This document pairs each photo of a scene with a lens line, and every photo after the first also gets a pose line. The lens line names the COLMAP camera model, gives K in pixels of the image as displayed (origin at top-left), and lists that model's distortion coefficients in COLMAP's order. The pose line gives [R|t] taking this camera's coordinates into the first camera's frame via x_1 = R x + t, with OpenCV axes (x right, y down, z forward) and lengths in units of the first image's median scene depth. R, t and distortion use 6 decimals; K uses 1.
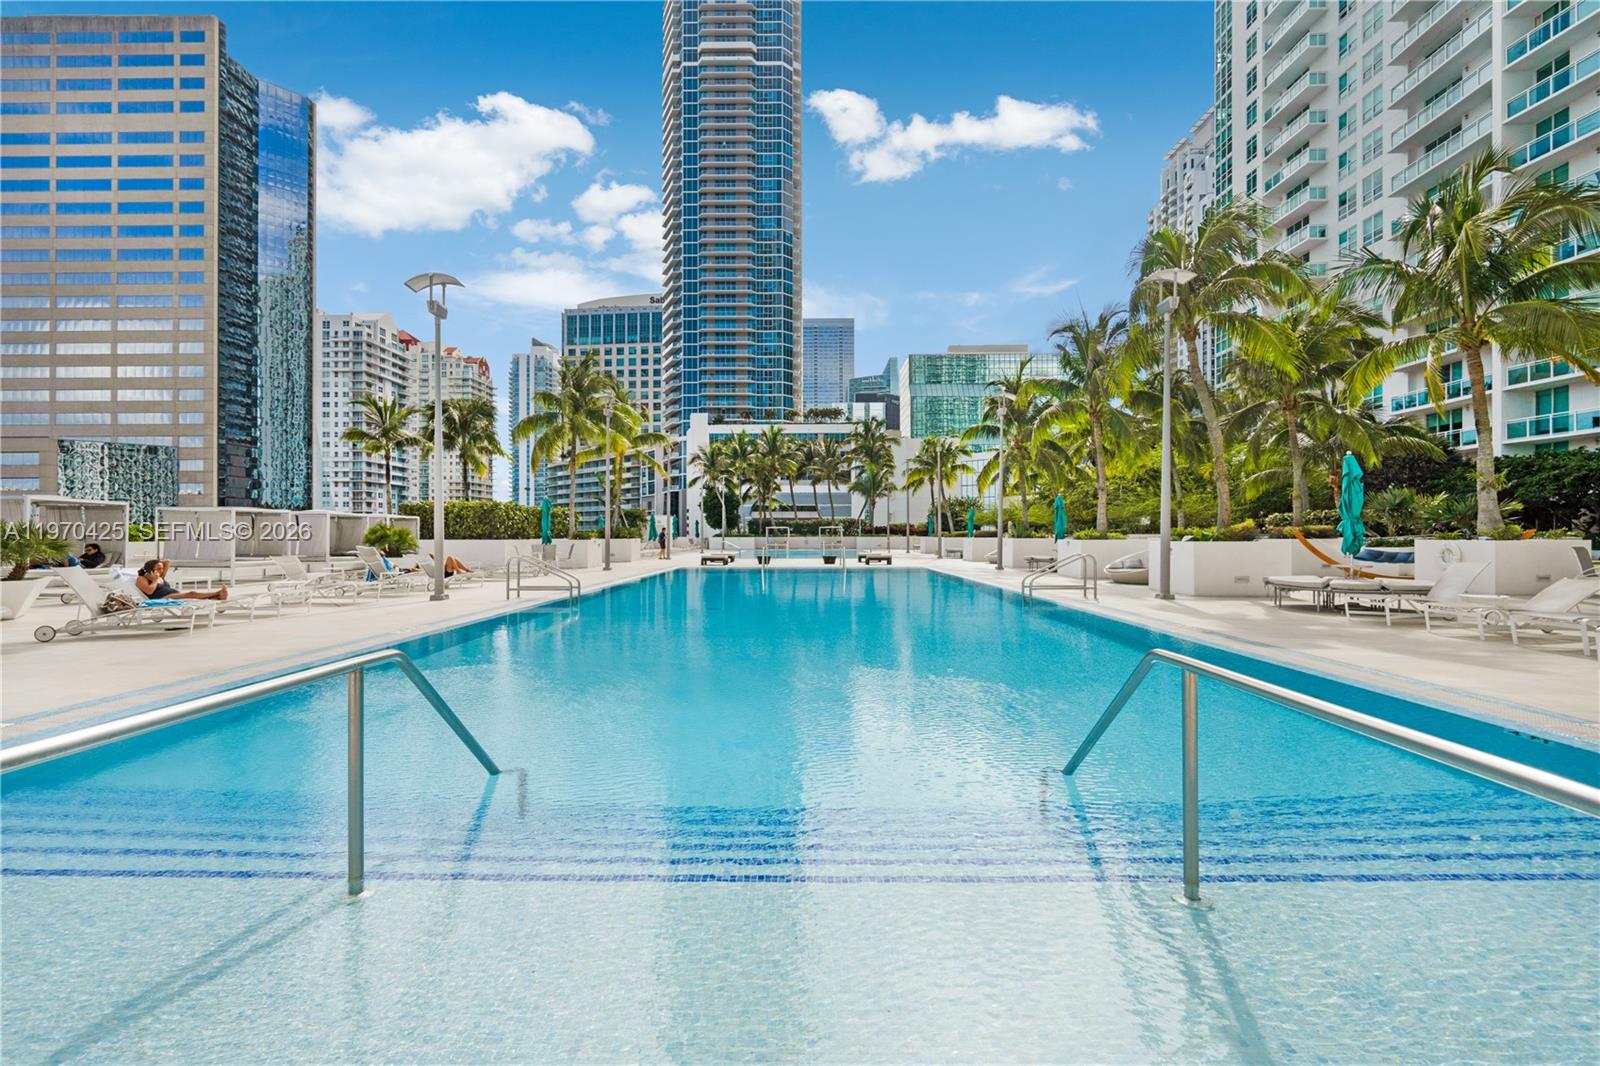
lens RADIAL K [[723.0, 0, 802.9], [0, 723.0, 535.8], [0, 0, 1]] dist [0.000463, 0.000067]
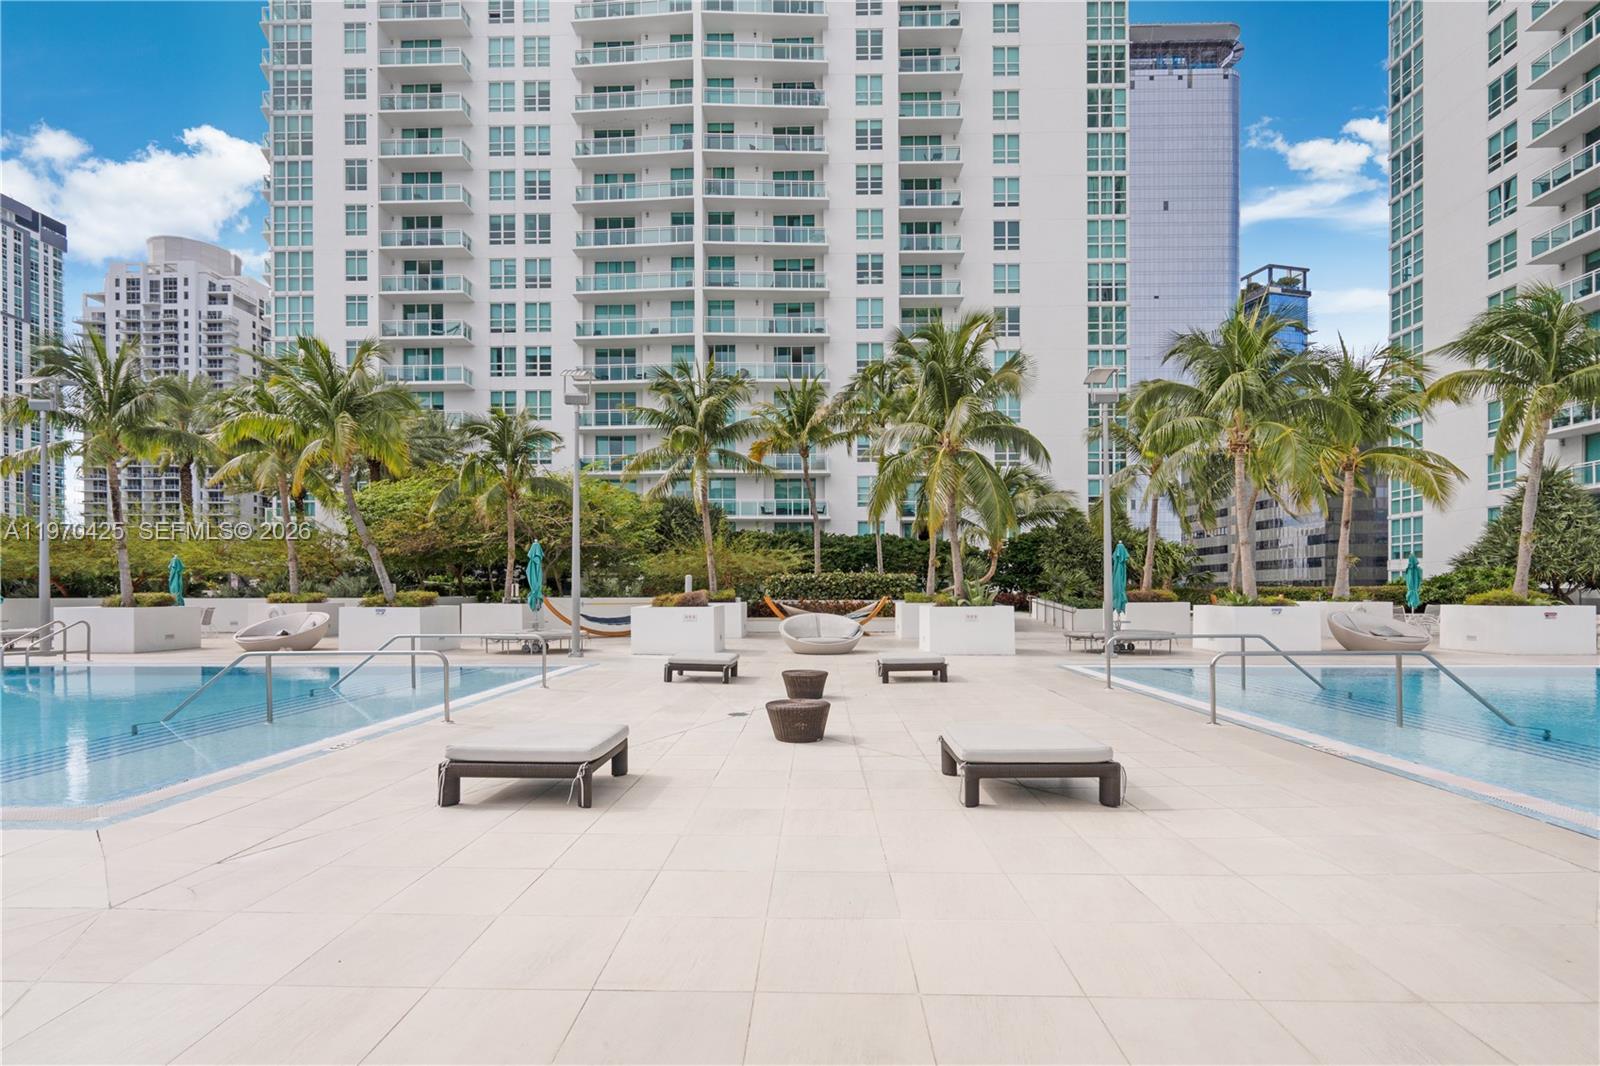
lens RADIAL K [[723.0, 0, 796.6], [0, 723.0, 599.4], [0, 0, 1]] dist [0.000463, 0.000067]
pose [[-0.003857, -0.005008, 0.999980, -0.040111], [0.003327, 0.999982, 0.005021, -0.000316], [-0.999987, 0.003346, -0.003841, 0.170489]]
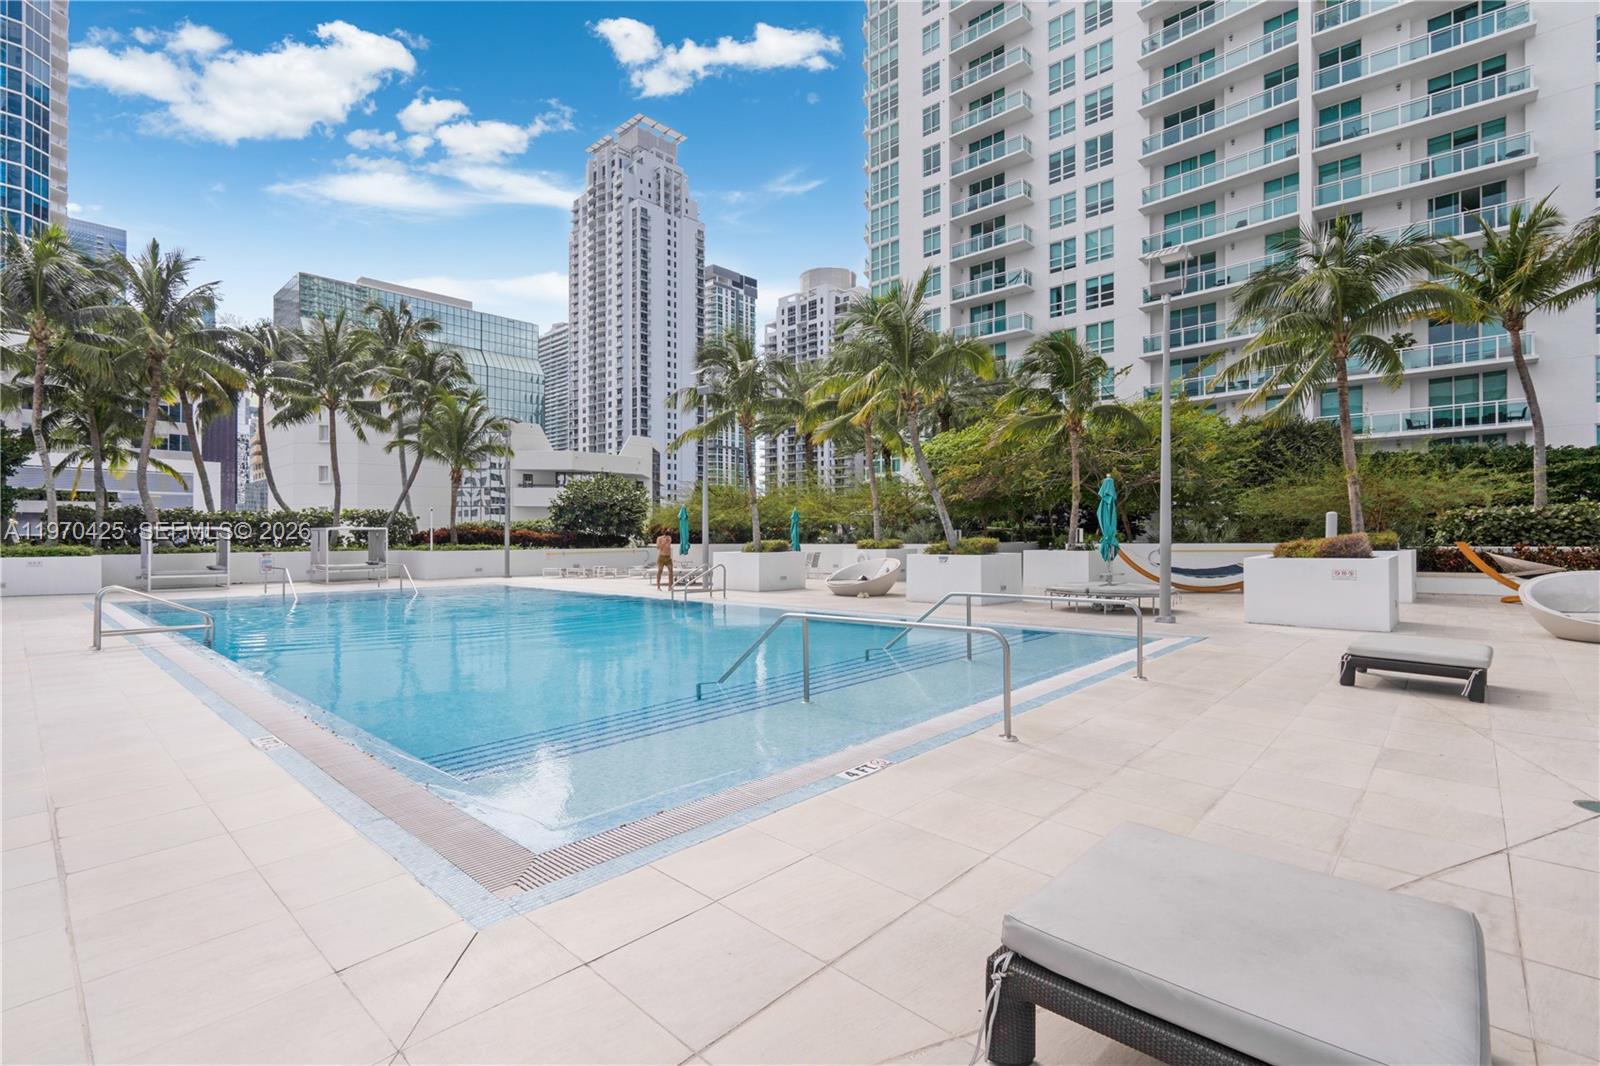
lens RADIAL K [[723.0, 0, 797.2], [0, 723.0, 542.9], [0, 0, 1]] dist [0.000463, 0.000067]
pose [[0.668074, -0.004025, 0.744084, -0.032234], [0.005676, 0.999984, 0.000313, -0.000458], [-0.744073, 0.004015, 0.668087, 0.174204]]
